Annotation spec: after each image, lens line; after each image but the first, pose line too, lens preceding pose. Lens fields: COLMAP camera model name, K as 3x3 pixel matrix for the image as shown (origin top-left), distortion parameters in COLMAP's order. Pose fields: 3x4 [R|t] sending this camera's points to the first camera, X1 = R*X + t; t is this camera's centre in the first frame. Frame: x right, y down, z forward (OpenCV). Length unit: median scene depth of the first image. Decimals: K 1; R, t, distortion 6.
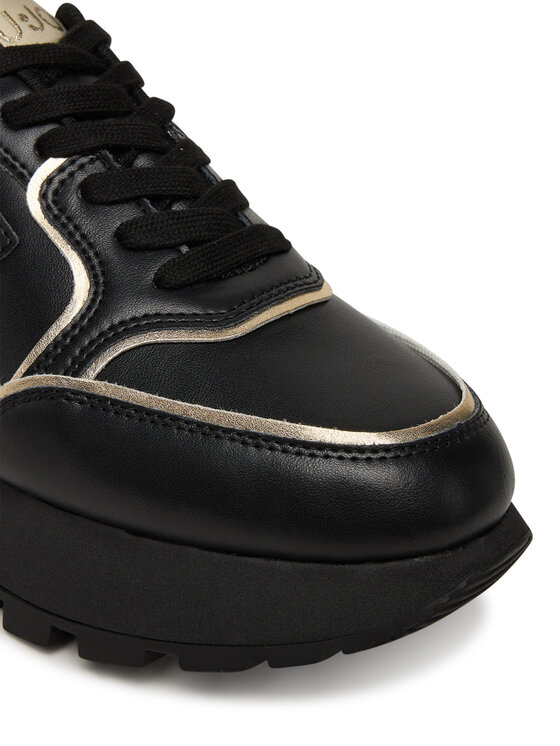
lens RADIAL K [[1578.1, 0, 281.2], [0, 1578.1, 373.0], [0, 0, 1]] dist [-0.067098, 0.000000]
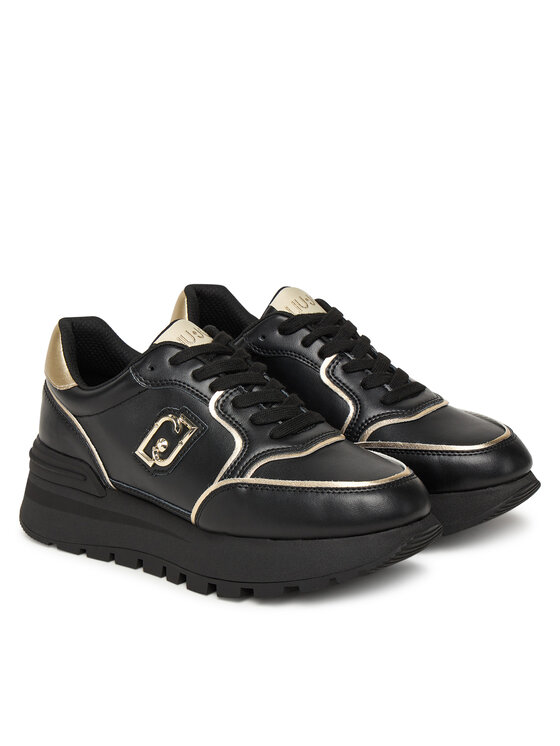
lens RADIAL K [[1660.0, 0, 279.5], [0, 1660.0, 373.3], [0, 0, 1]] dist [-0.063861, 0.000000]
pose [[0.994014, -0.109238, 0.002033, -0.058983], [0.107686, 0.976406, -0.187175, 0.305433], [0.018461, 0.186274, 0.982324, -1.404671]]
